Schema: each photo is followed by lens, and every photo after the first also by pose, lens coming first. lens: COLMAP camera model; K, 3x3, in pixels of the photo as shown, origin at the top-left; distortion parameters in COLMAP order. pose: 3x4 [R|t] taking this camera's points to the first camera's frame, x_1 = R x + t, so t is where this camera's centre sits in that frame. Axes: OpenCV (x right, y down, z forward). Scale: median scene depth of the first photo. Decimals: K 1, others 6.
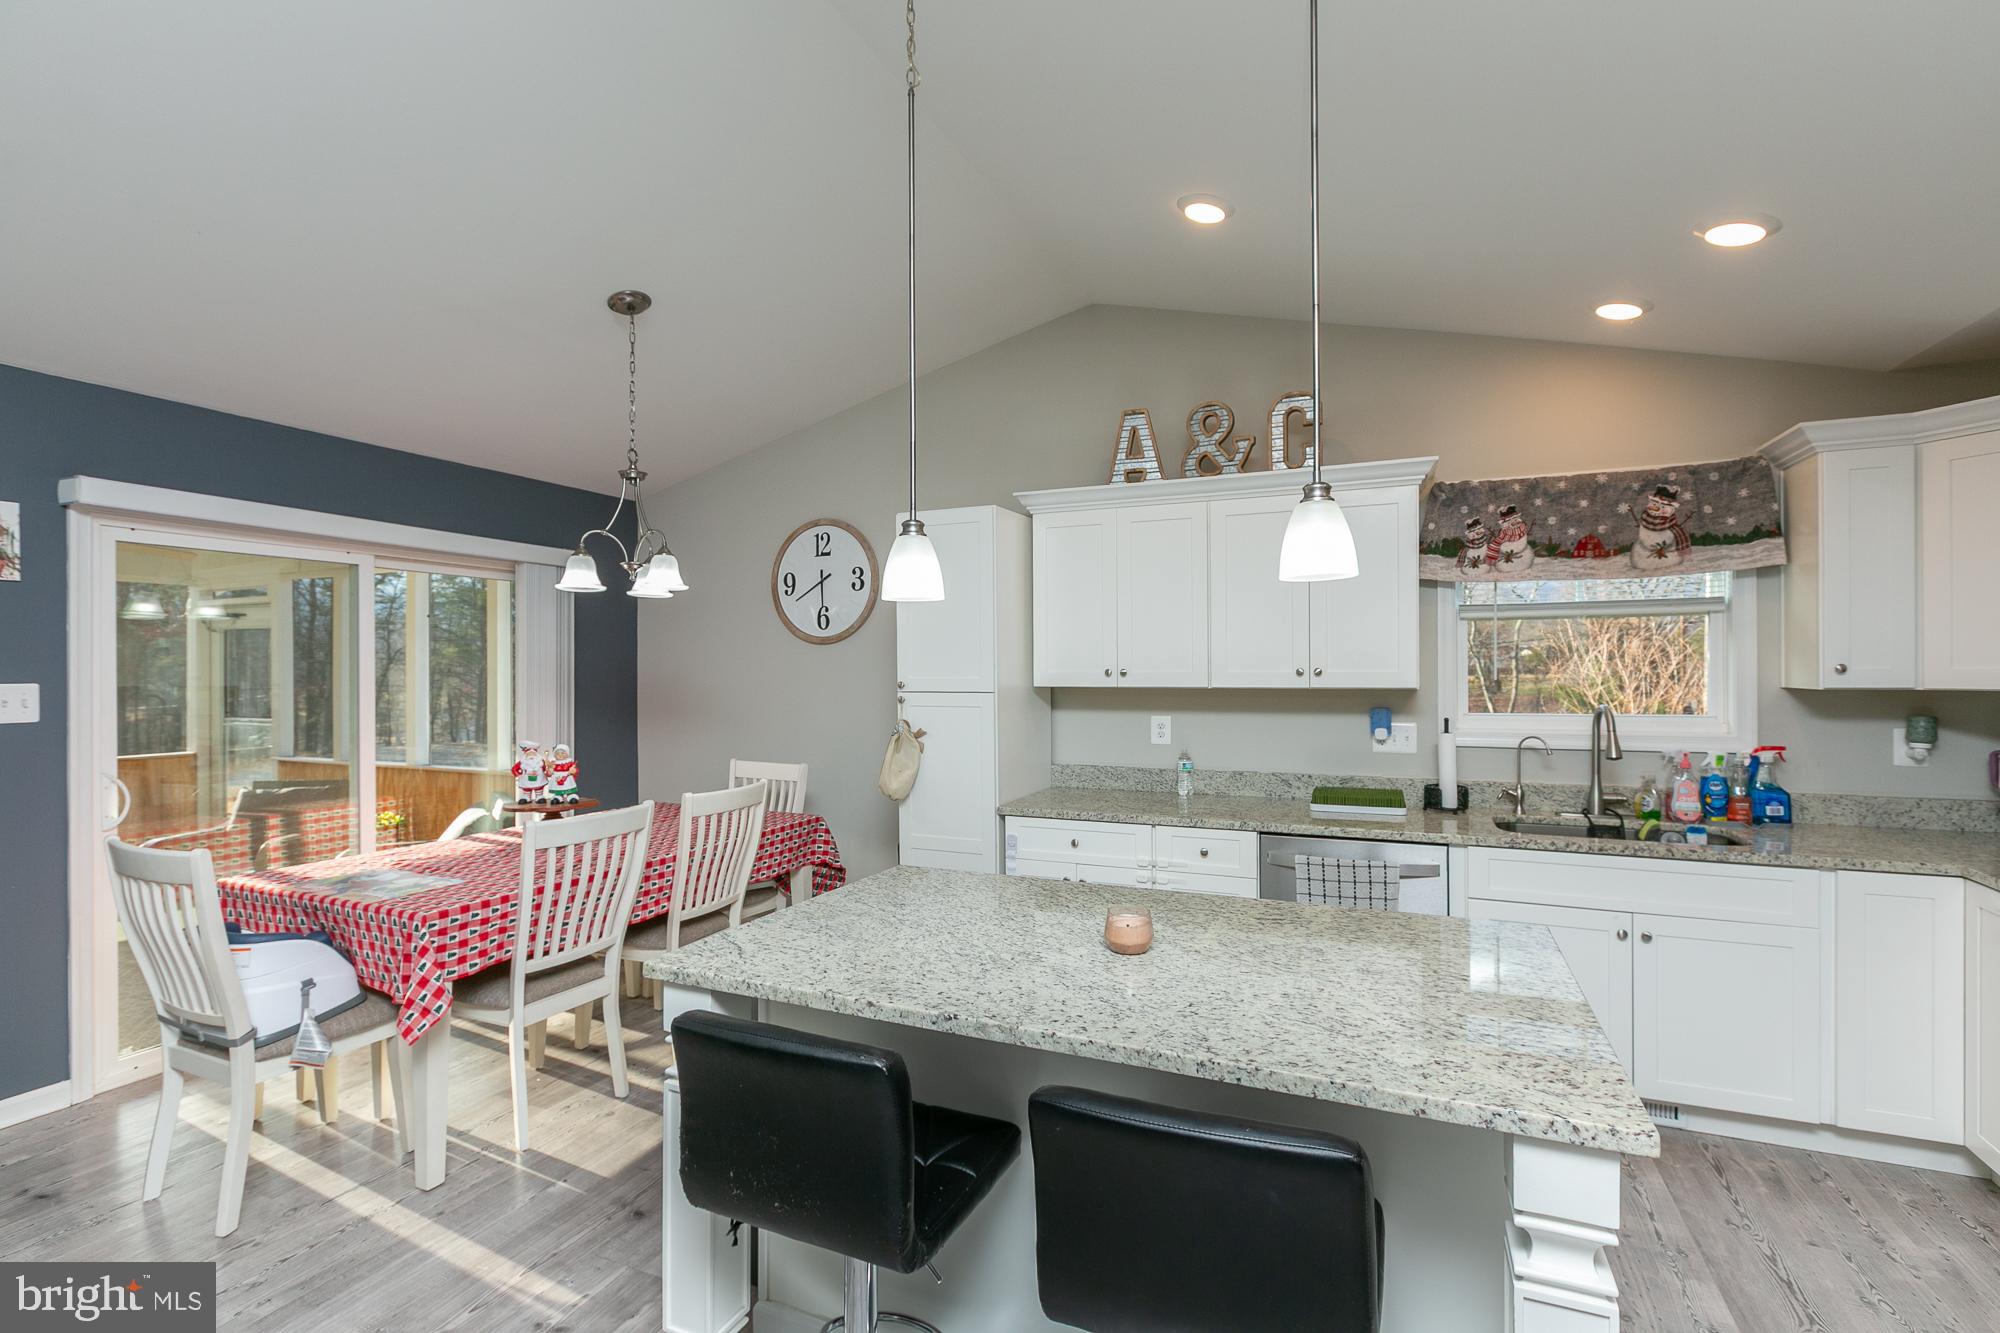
lens RADIAL K [[936.4, 0, 999.3], [0, 936.4, 665.8], [0, 0, 1]] dist [-0.000566, -0.001211]
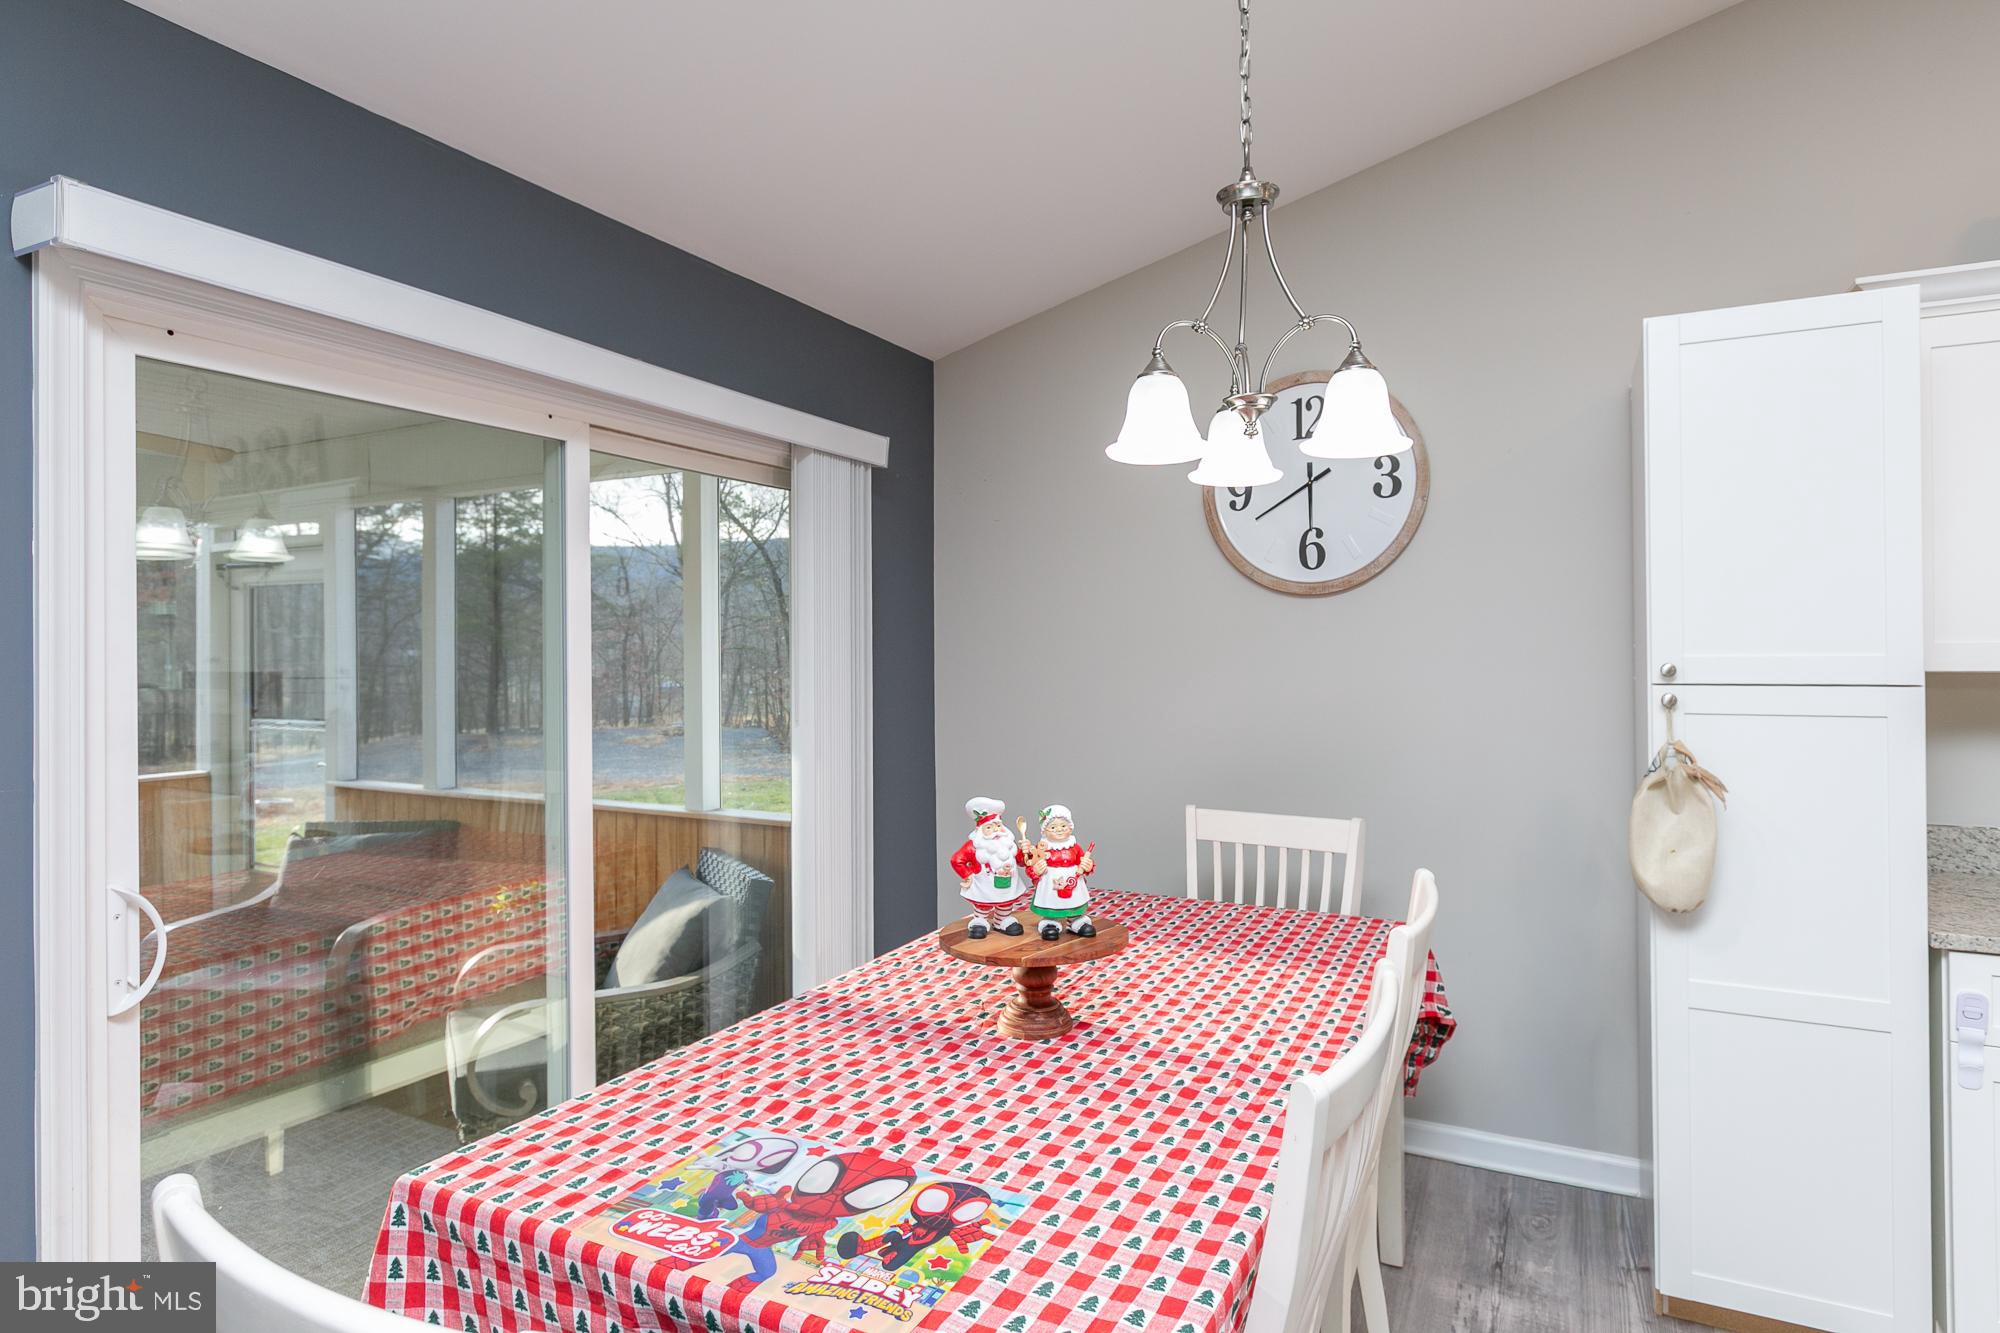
lens RADIAL K [[1099.3, 0, 981.0], [0, 1099.3, 634.1], [0, 0, 1]] dist [0.005943, 0.001313]
pose [[0.997548, -0.003484, -0.069899, -0.470855], [0.002999, 0.999971, -0.007035, 0.004292], [0.069922, 0.006808, 0.997529, 0.468040]]
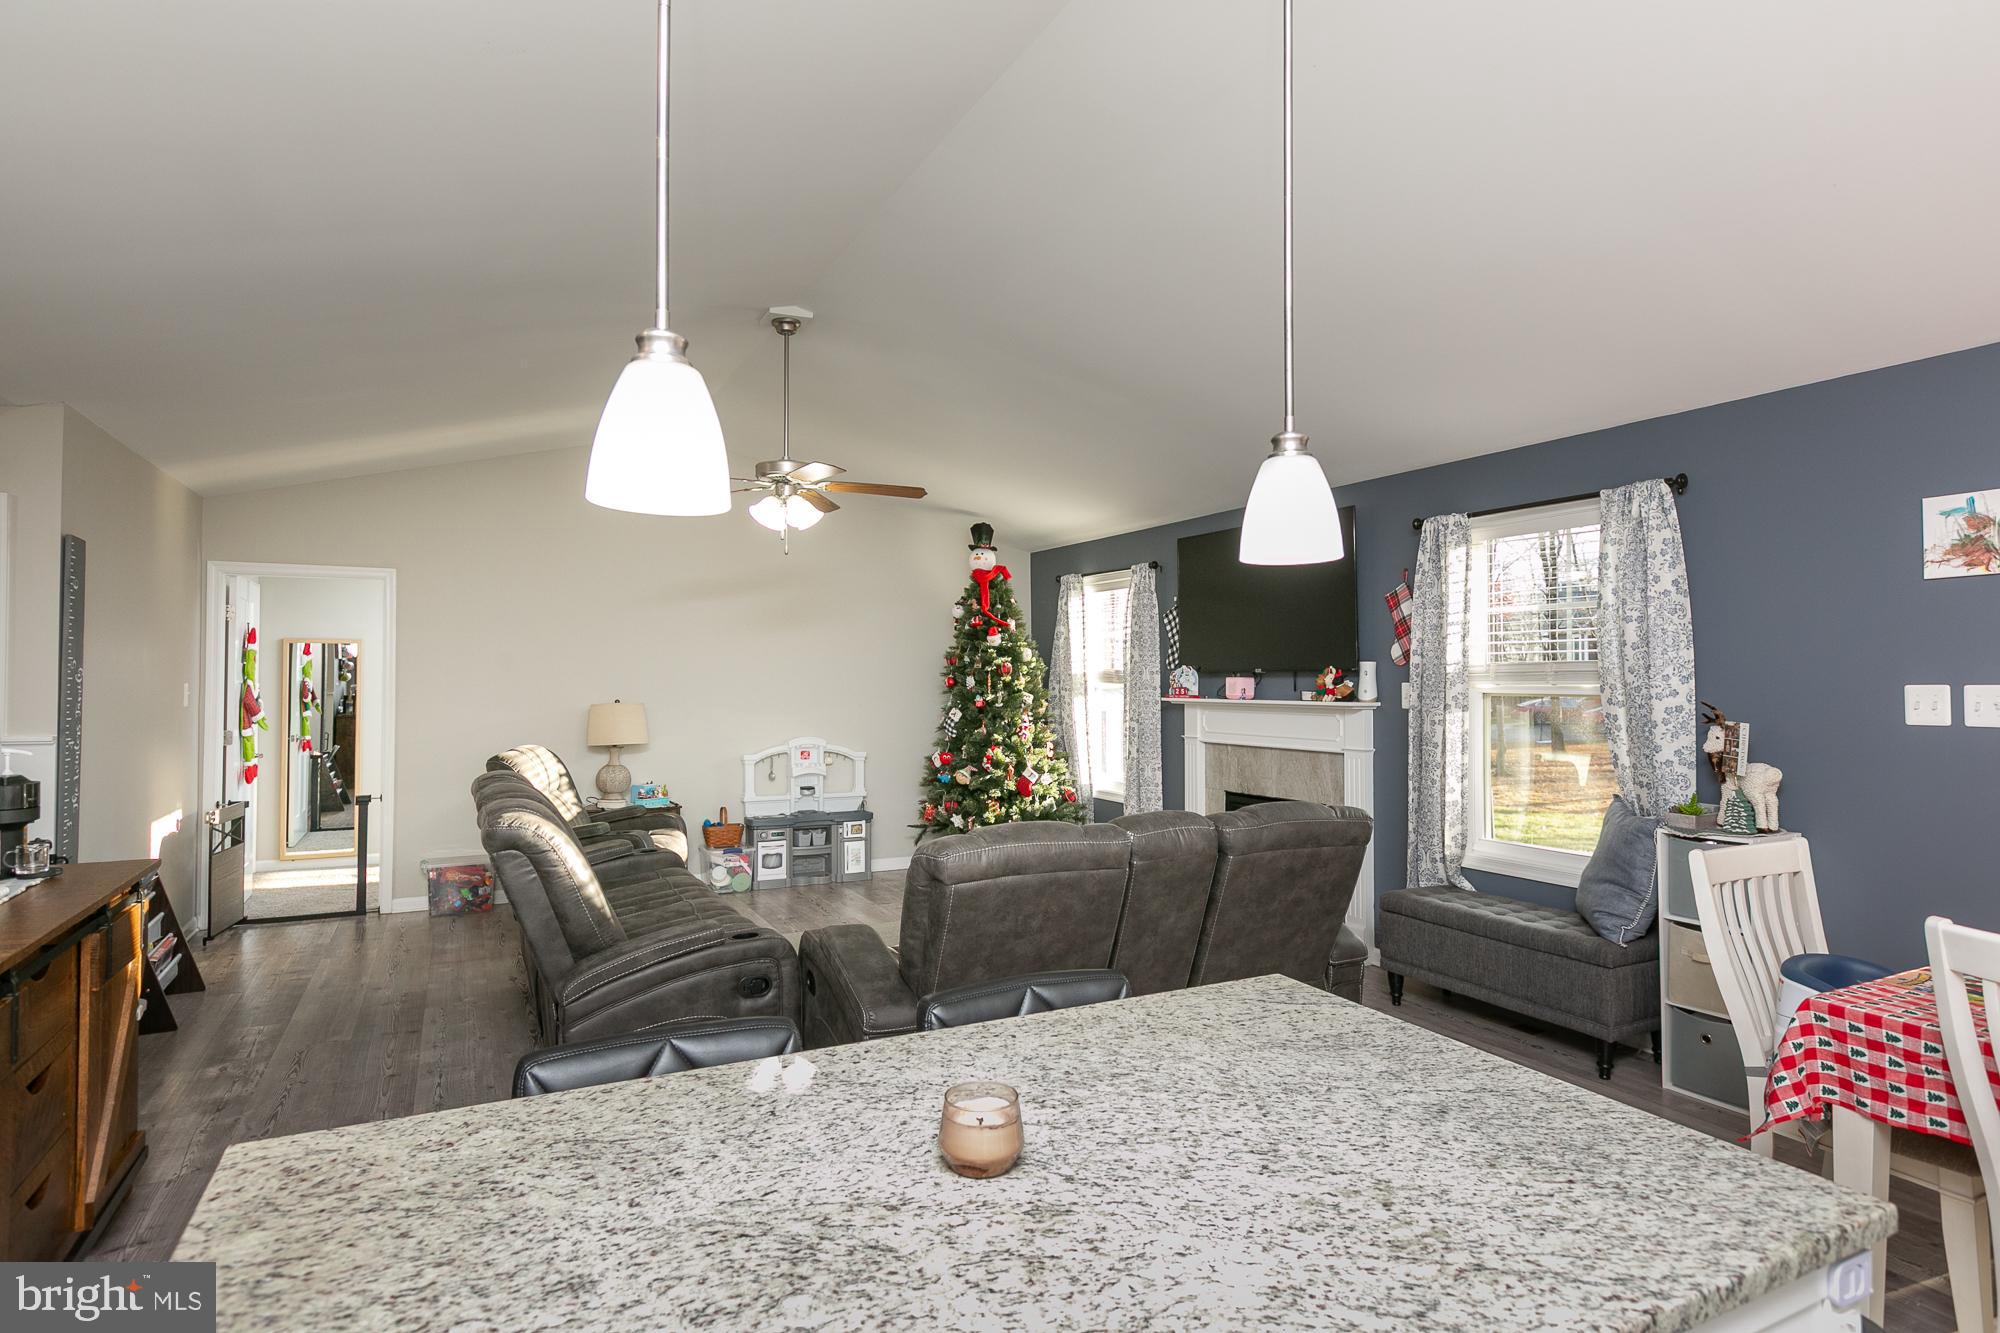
lens RADIAL K [[1099.3, 0, 989.6], [0, 1099.3, 637.3], [0, 0, 1]] dist [0.005943, 0.001313]
pose [[-0.656610, -0.021506, -0.753923, 0.356918], [0.007521, 0.999357, -0.035058, 0.002504], [0.754193, -0.028690, -0.656026, 0.798861]]
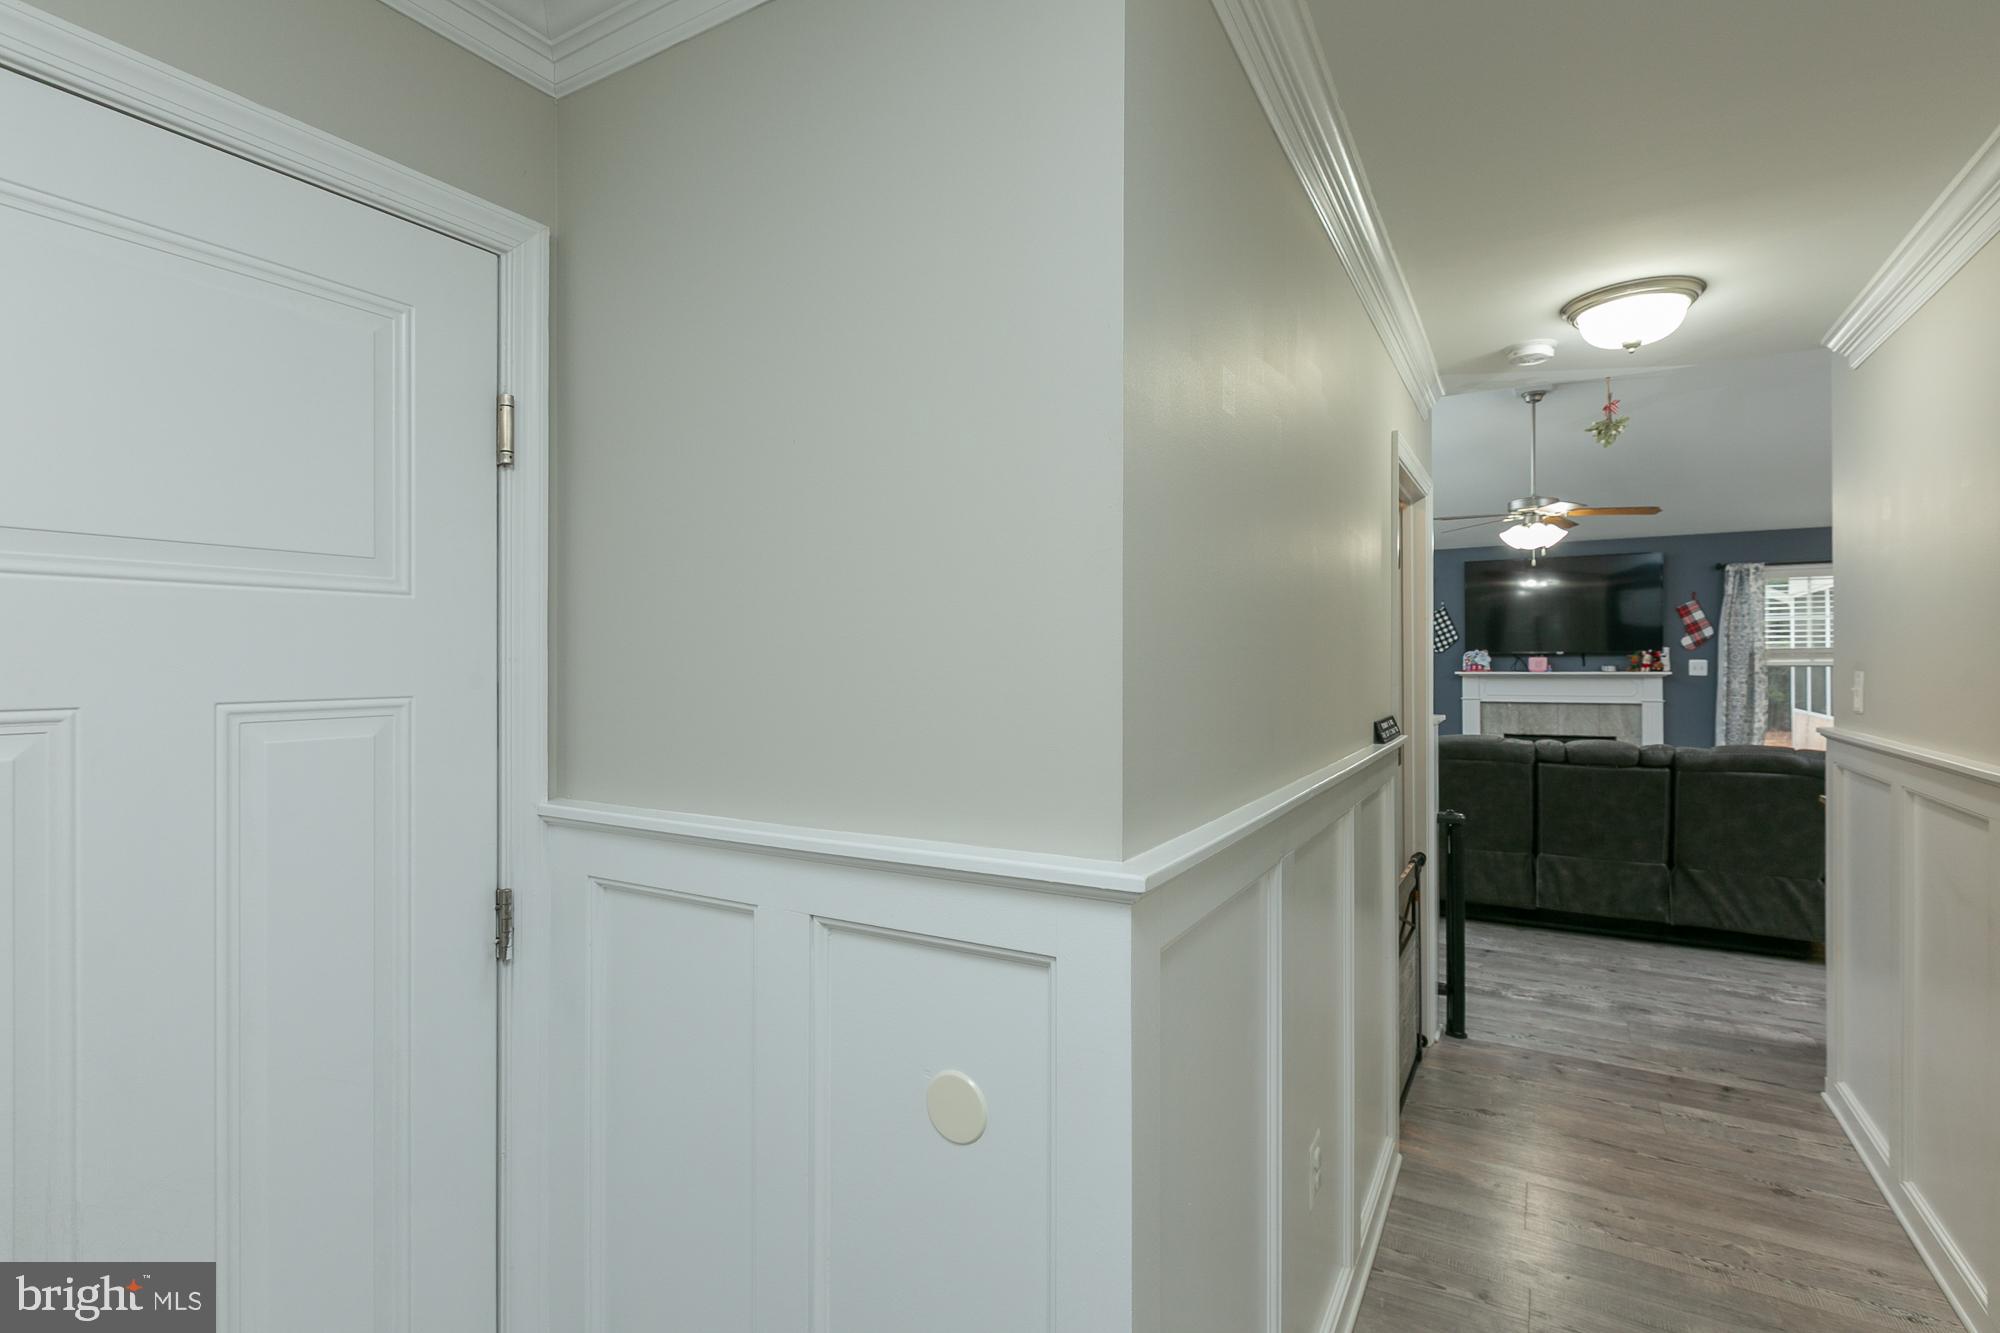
lens RADIAL K [[971.3, 0, 996.8], [0, 971.3, 658.1], [0, 0, 1]] dist [-0.000049, -0.002522]
pose [[-0.093188, -0.003623, -0.995642, 1.214473], [0.006871, 0.999967, -0.004282, 0.010669], [0.995625, -0.007240, -0.093160, -1.116545]]
